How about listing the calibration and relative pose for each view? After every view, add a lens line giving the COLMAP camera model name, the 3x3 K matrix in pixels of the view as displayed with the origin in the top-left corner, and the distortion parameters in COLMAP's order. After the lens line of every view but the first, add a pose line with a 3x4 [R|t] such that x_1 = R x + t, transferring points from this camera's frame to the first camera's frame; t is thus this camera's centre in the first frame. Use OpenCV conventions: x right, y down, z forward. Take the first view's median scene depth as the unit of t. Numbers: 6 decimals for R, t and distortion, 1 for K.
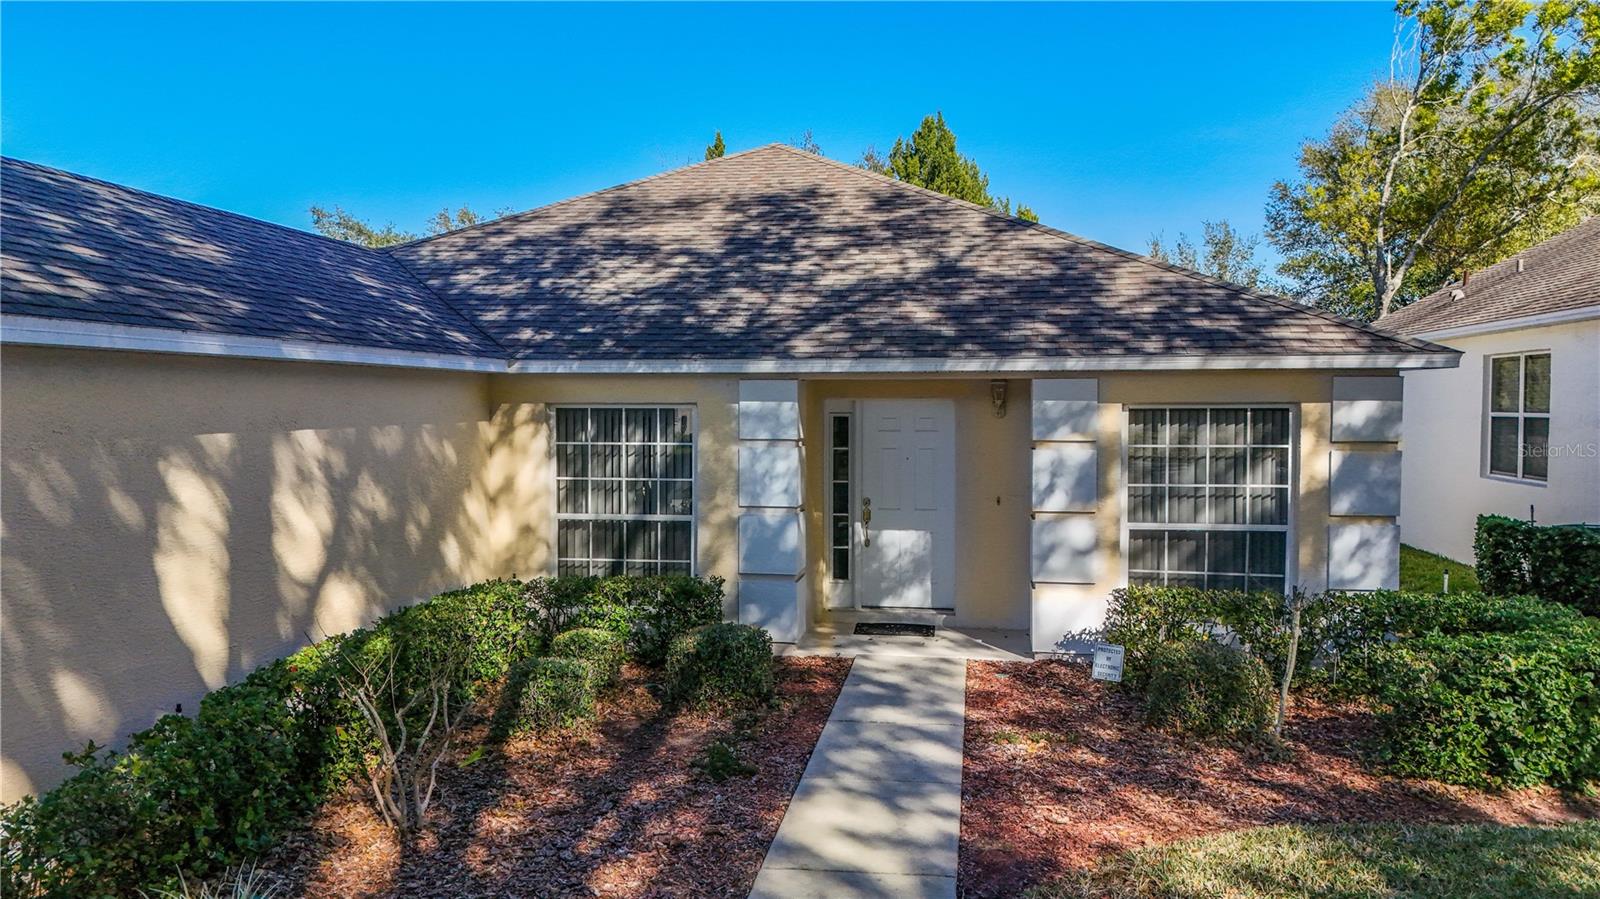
lens RADIAL K [[1153.5, 0, 800.0], [0, 1153.5, 449.5], [0, 0, 1]] dist [0.080135, -0.053213]
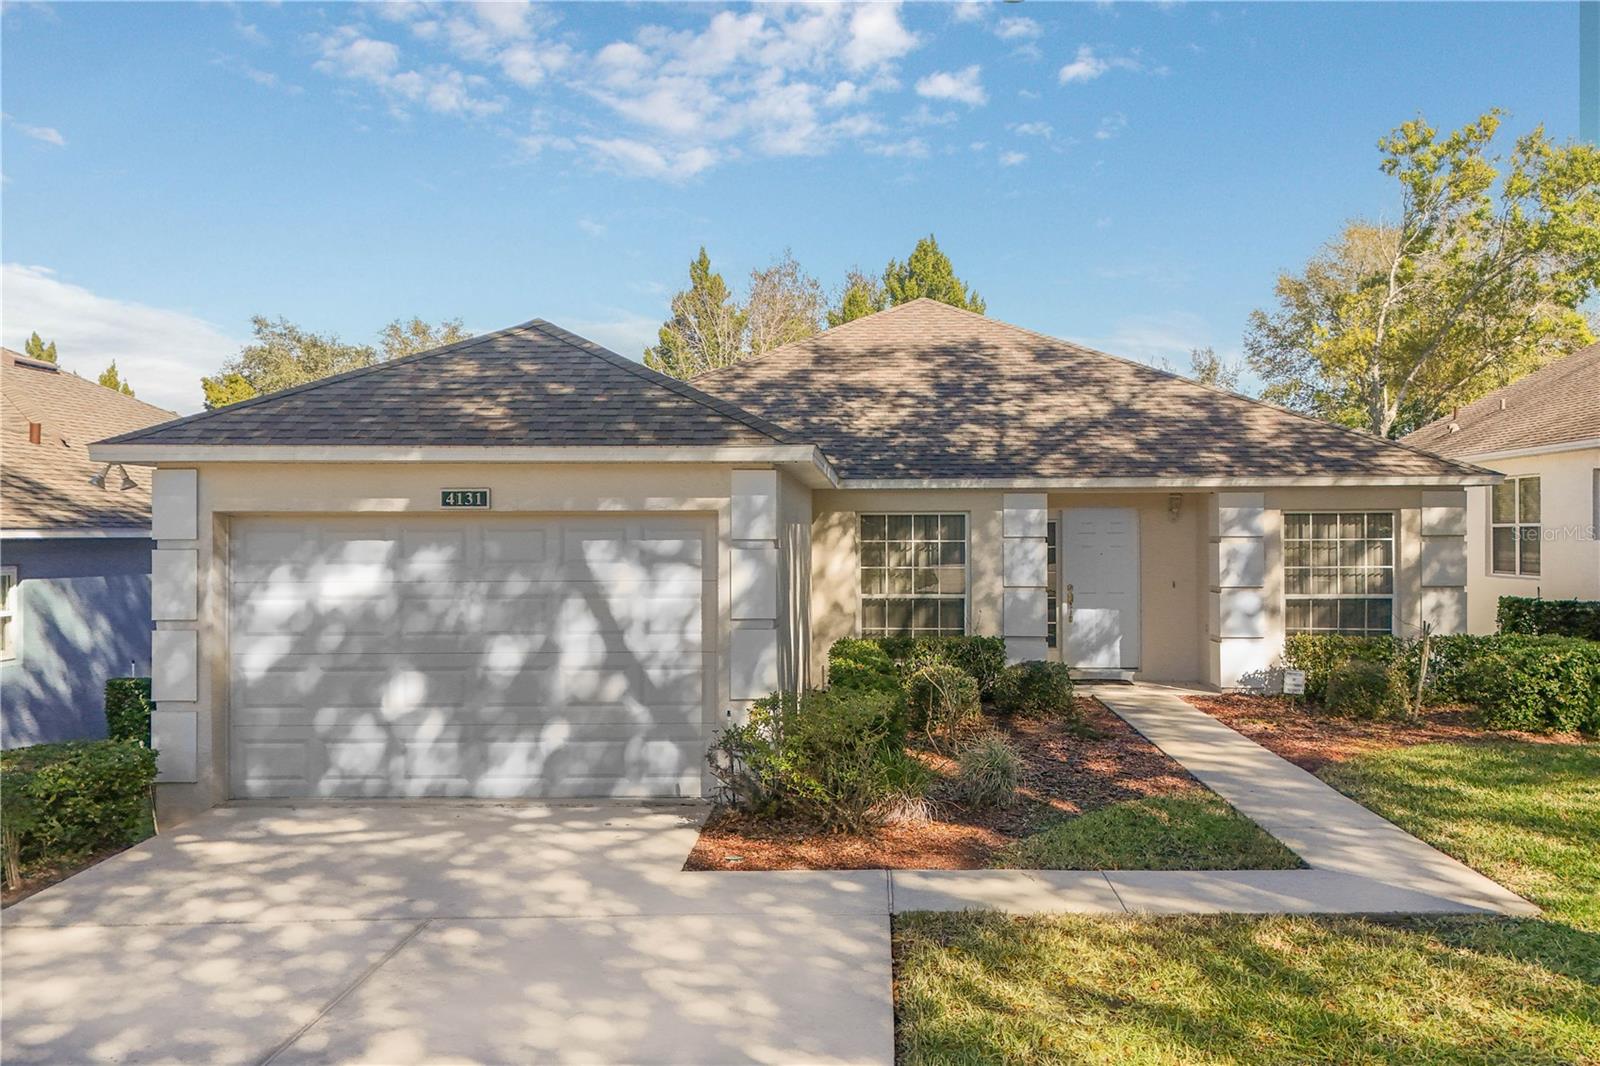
lens RADIAL K [[1441.4, 0, 800.0], [0, 1441.4, 533.0], [0, 0, 1]] dist [0.146731, -0.142545]
pose [[0.990537, -0.002462, 0.137227, -0.504142], [0.008434, 0.999041, -0.042953, 0.055973], [-0.136990, 0.043704, 0.989608, -0.636118]]
